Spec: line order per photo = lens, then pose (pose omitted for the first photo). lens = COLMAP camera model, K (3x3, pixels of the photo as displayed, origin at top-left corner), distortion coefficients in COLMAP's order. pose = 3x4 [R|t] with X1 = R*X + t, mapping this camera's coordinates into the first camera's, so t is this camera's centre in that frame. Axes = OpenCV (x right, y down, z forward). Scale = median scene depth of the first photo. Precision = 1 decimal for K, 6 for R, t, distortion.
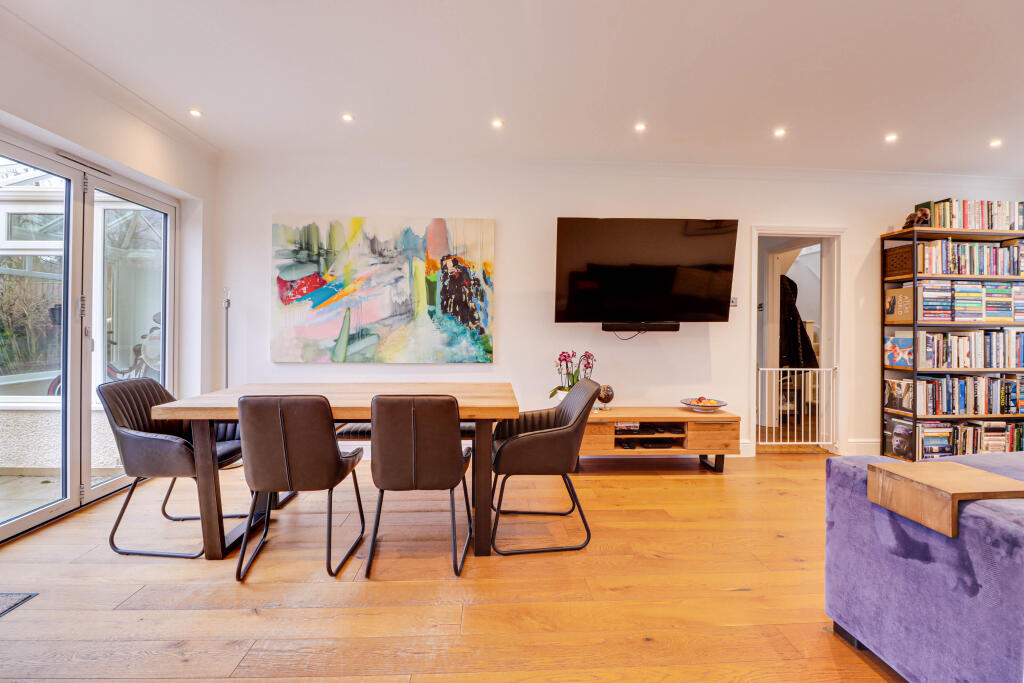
lens RADIAL K [[478.8, 0, 513.1], [0, 478.8, 332.8], [0, 0, 1]] dist [-0.005009, -0.001489]
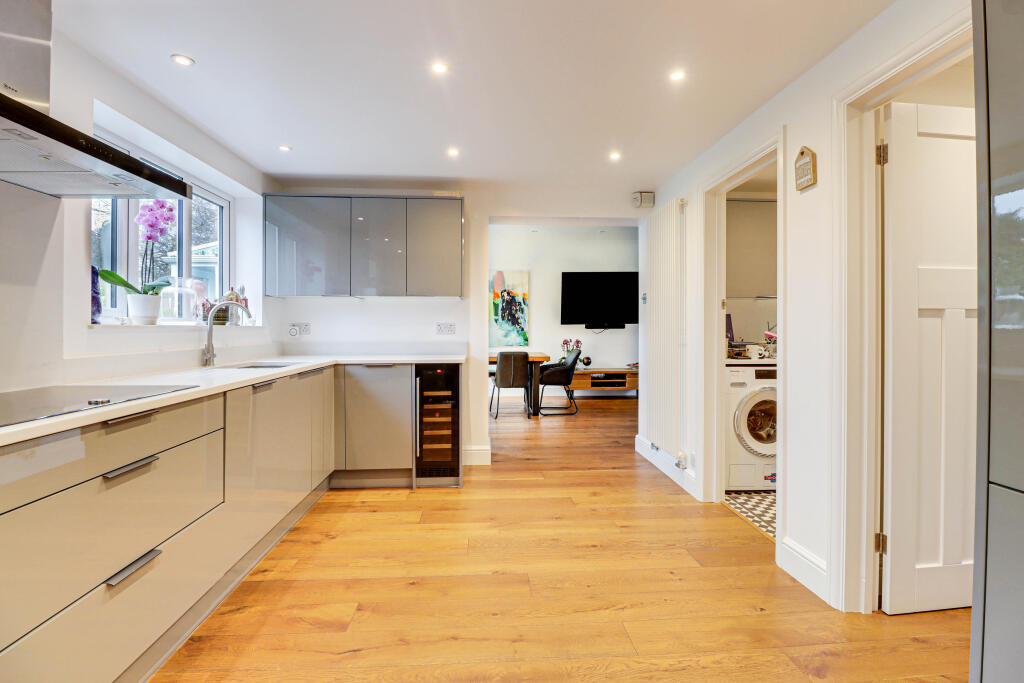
lens RADIAL K [[478.8, 0, 510.1], [0, 478.8, 337.7], [0, 0, 1]] dist [-0.005009, -0.001489]
pose [[0.999930, -0.010766, -0.004905, -0.106753], [0.010842, 0.999817, 0.015736, -0.000685], [0.004734, -0.015788, 0.999864, -0.921554]]
